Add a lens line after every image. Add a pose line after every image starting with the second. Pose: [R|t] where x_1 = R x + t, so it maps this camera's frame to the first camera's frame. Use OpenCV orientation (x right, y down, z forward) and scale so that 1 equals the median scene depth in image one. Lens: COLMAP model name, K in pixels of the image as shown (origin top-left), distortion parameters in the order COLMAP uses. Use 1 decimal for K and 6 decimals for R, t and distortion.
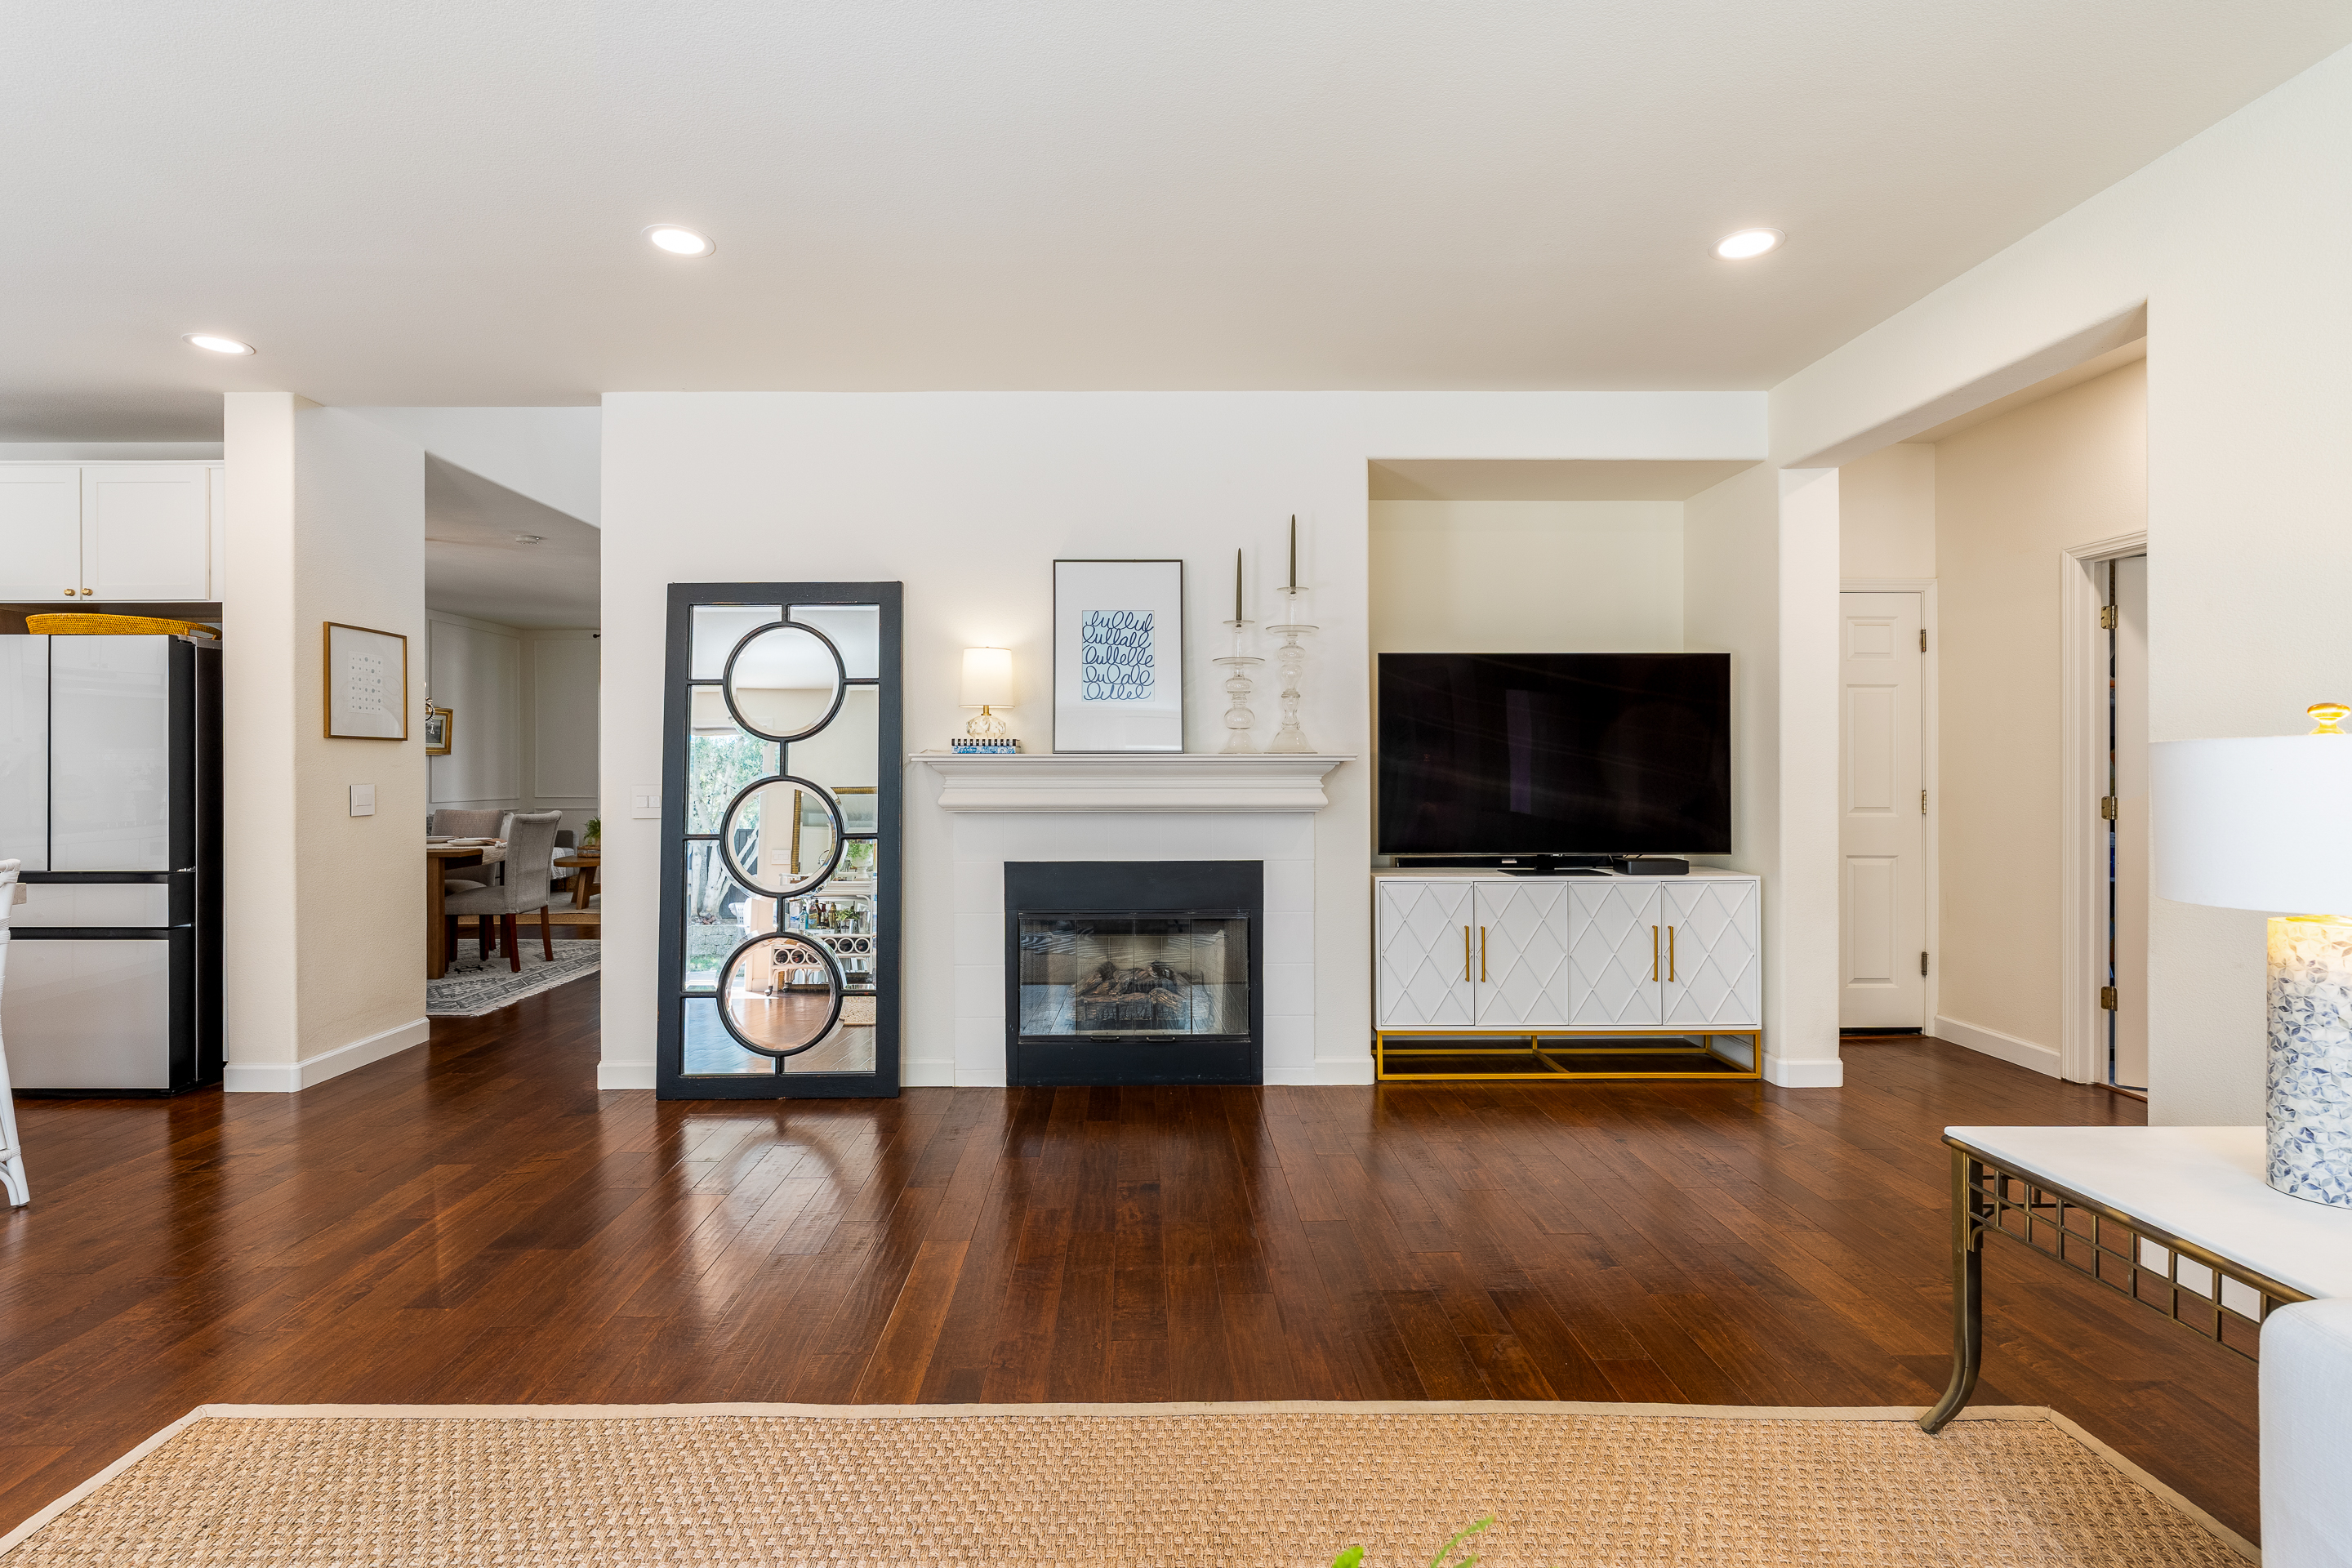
lens RADIAL K [[1083.0, 0, 1167.7], [0, 1083.0, 766.8], [0, 0, 1]] dist [-0.006172, -0.000634]
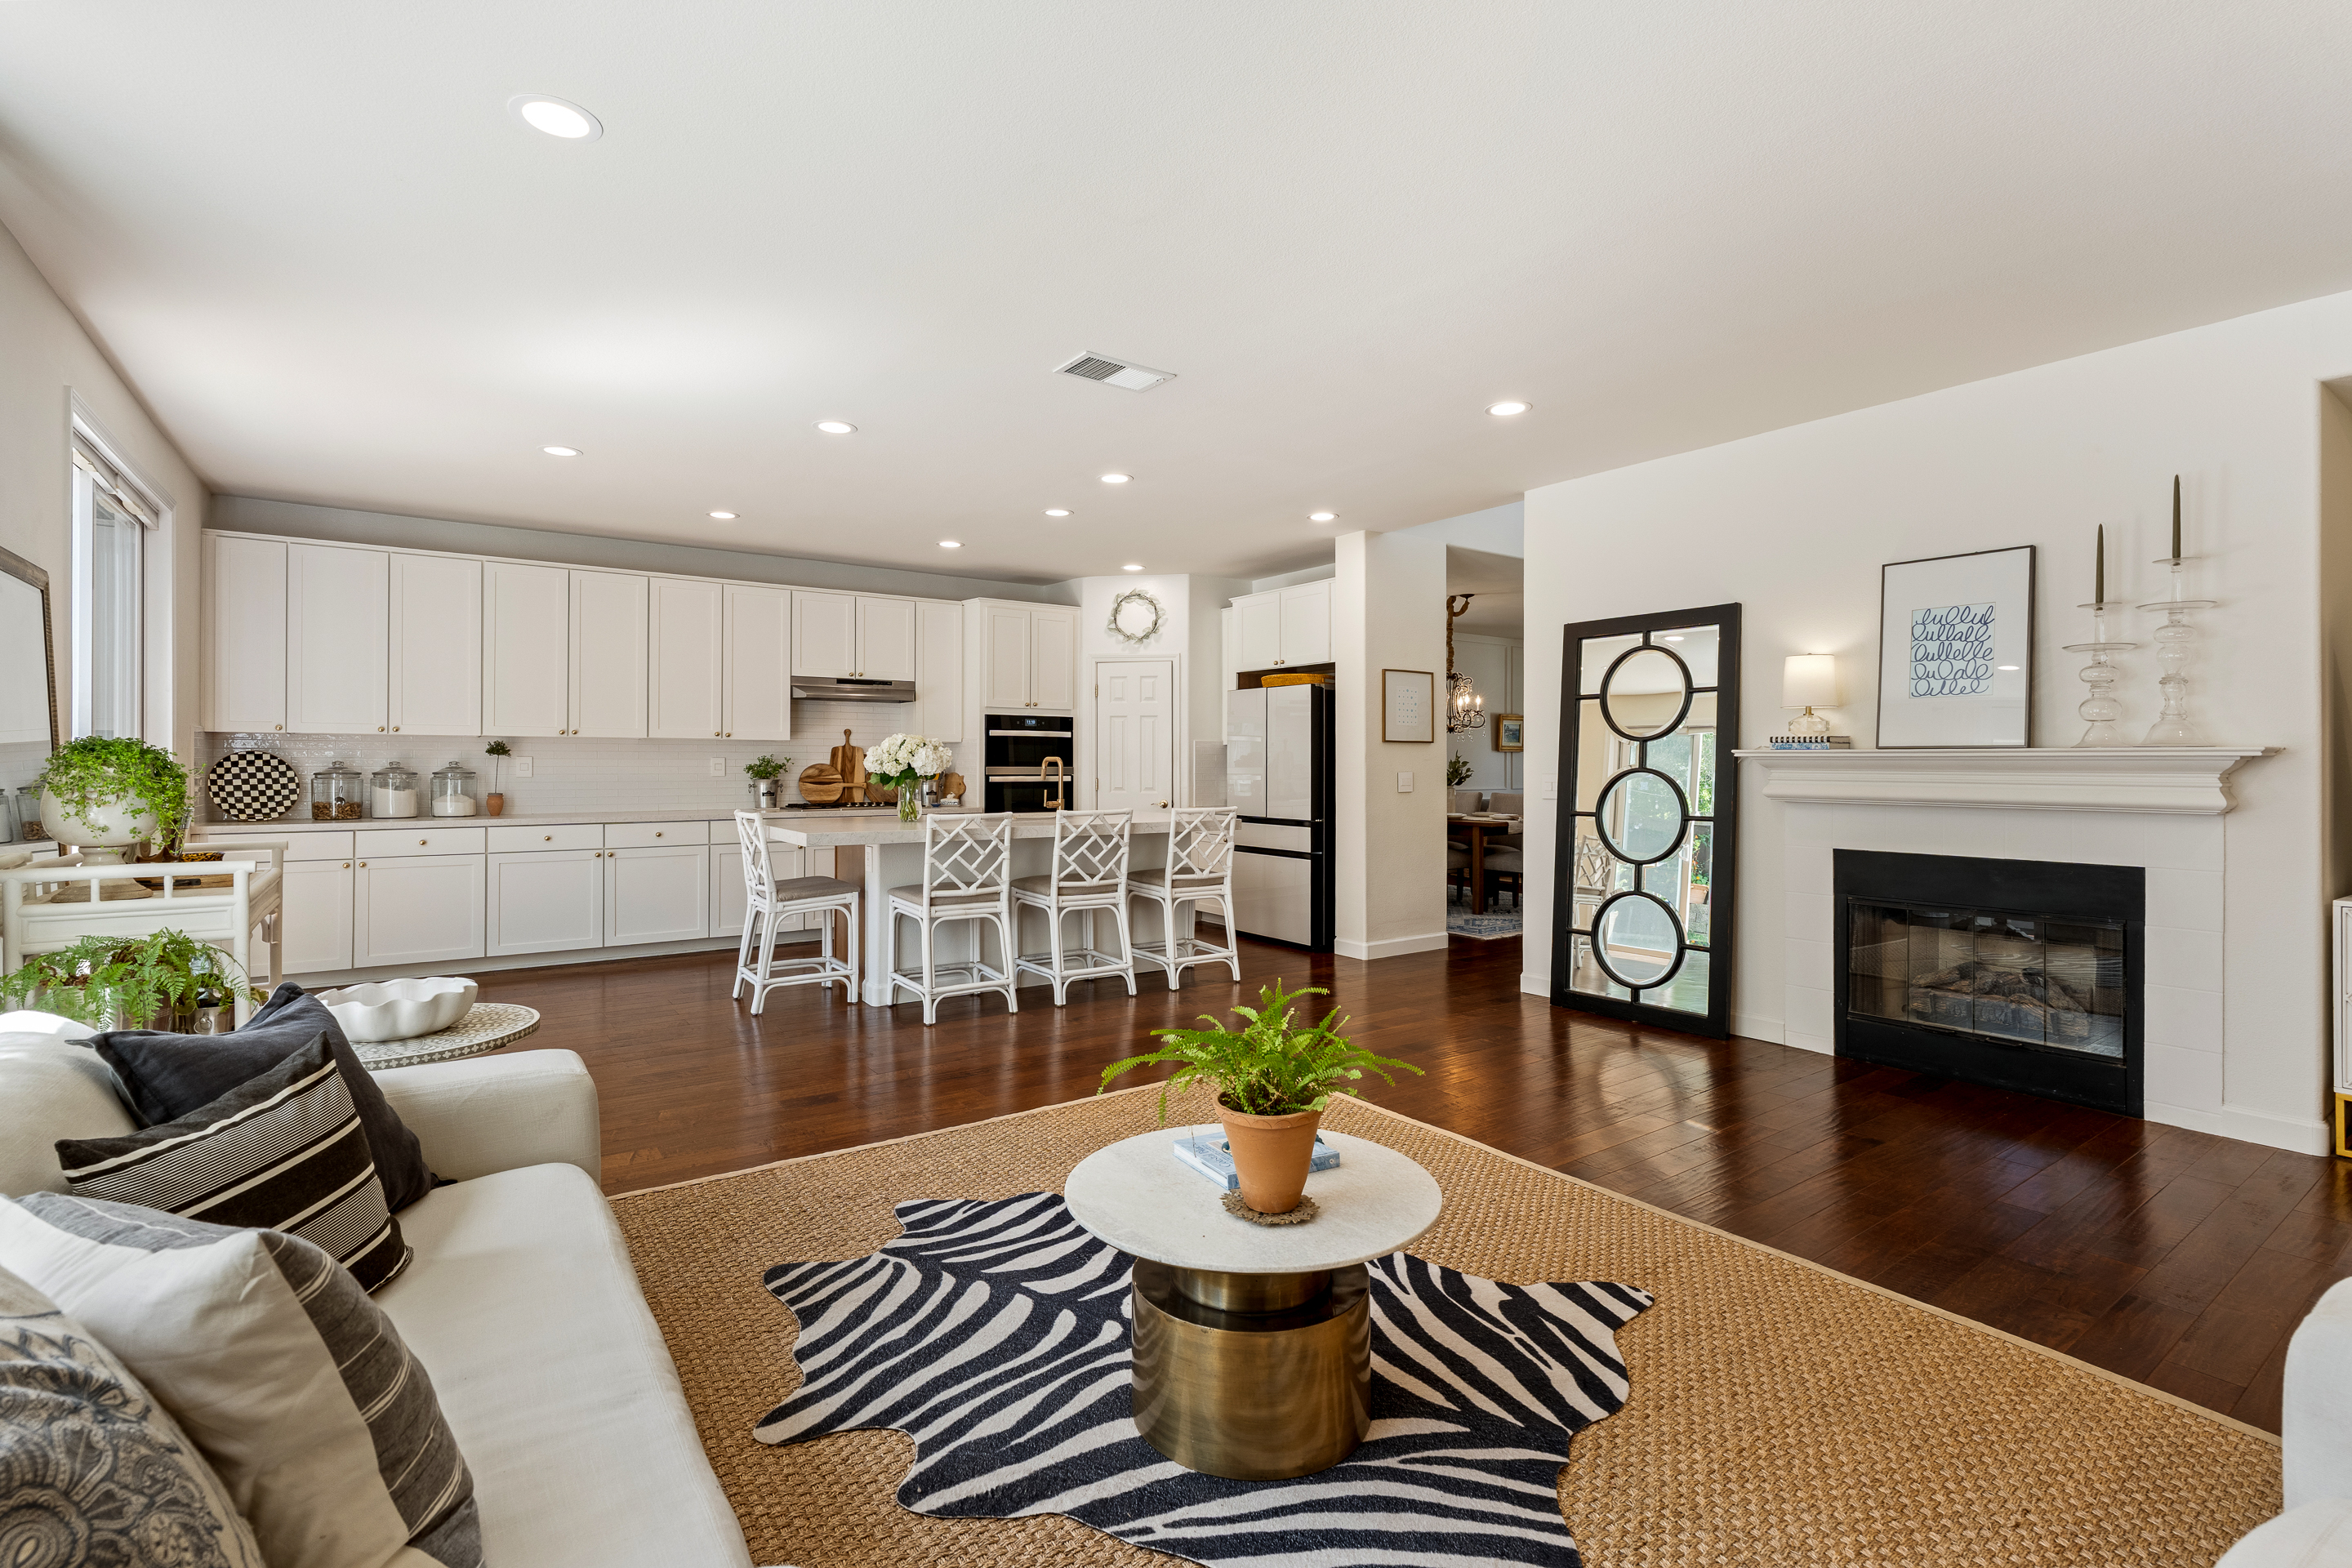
lens RADIAL K [[1083.0, 0, 1167.7], [0, 1083.0, 766.8], [0, 0, 1]] dist [-0.006172, -0.000634]
pose [[0.564255, 0.006807, -0.825573, 0.370275], [-0.001863, 0.999974, 0.006972, -0.000934], [0.825599, -0.002396, 0.564253, -0.166080]]
